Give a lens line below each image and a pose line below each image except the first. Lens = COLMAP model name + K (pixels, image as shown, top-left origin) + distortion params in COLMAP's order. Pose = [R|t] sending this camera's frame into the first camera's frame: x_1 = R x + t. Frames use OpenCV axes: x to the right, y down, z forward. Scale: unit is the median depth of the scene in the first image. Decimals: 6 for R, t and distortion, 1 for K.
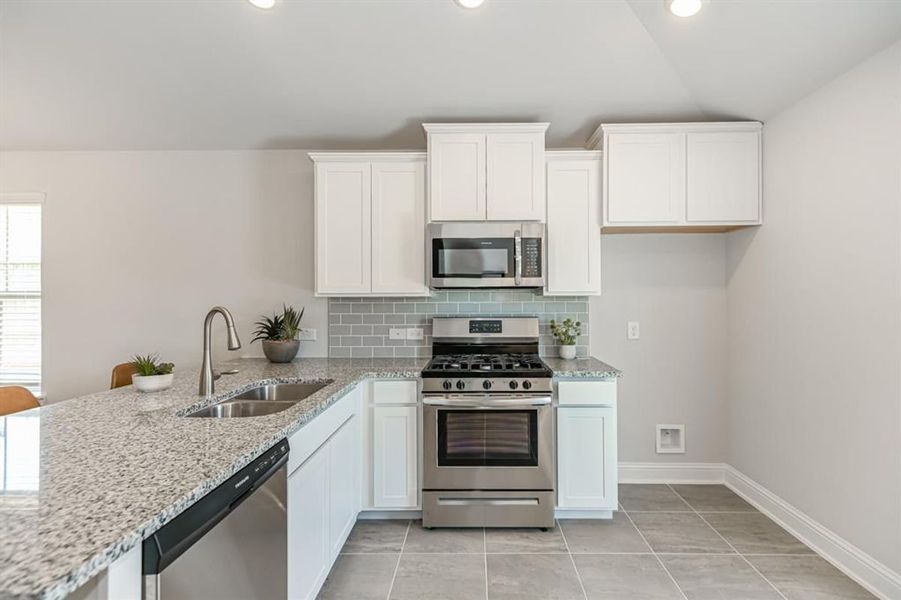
lens RADIAL K [[417.3, 0, 451.8], [0, 417.3, 296.2], [0, 0, 1]] dist [0.021626, -0.000111]
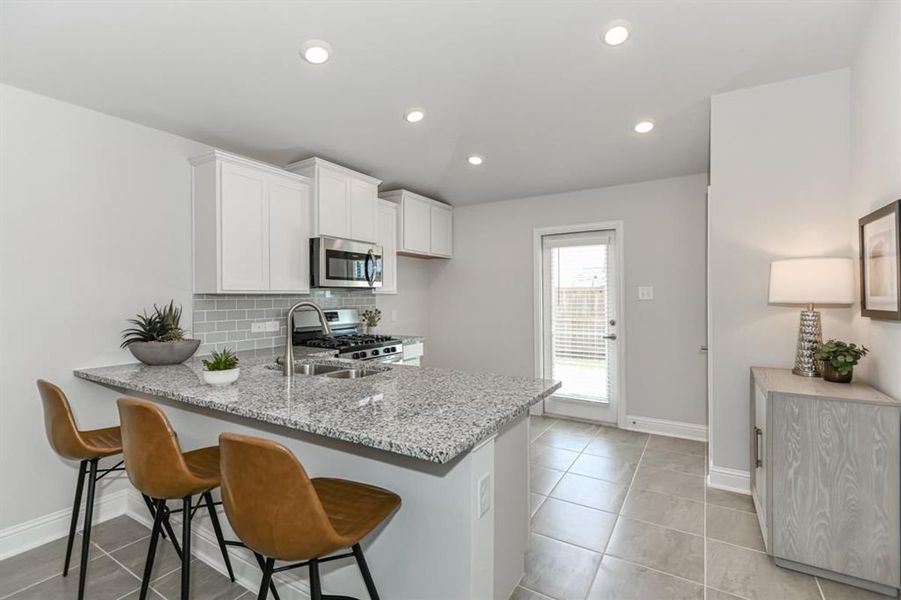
lens RADIAL K [[417.3, 0, 451.8], [0, 417.3, 296.2], [0, 0, 1]] dist [0.021626, -0.000111]
pose [[0.515261, 0.001064, 0.857033, -0.889395], [-0.004685, 0.999988, 0.001575, 0.004426], [-0.857021, -0.004826, 0.515260, -0.006531]]
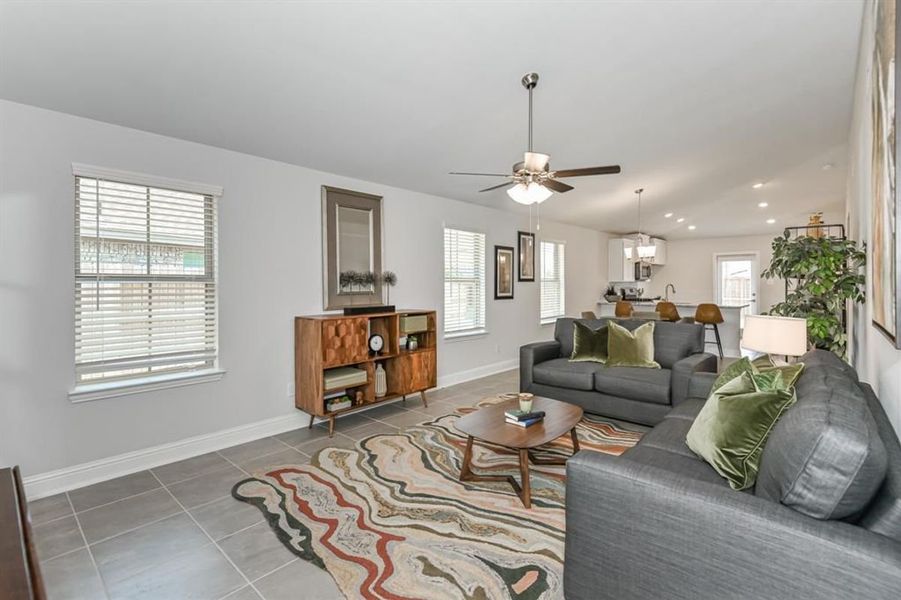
lens RADIAL K [[415.3, 0, 450.4], [0, 415.3, 284.5], [0, 0, 1]] dist [0.016988, -0.000161]
pose [[0.662241, 0.000355, 0.749291, -3.618667], [-0.006306, 0.999967, 0.005100, 0.014044], [-0.749265, -0.008102, 0.662221, -0.145212]]
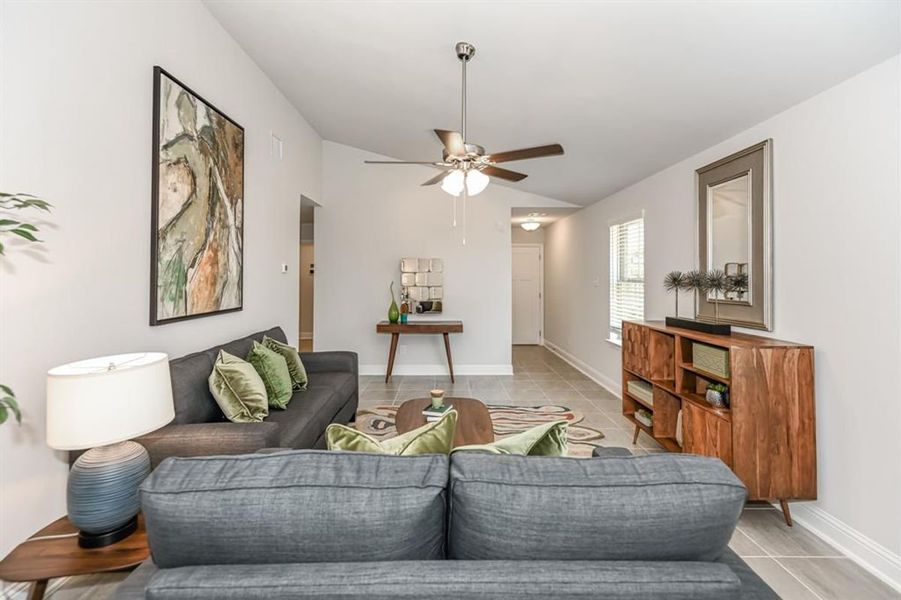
lens RADIAL K [[415.3, 0, 450.4], [0, 415.3, 284.5], [0, 0, 1]] dist [0.016988, -0.000161]
pose [[0.026911, 0.021825, -0.999400, -1.781654], [0.006399, 0.999737, 0.022005, -0.015604], [0.999617, -0.006987, 0.026764, 0.360342]]
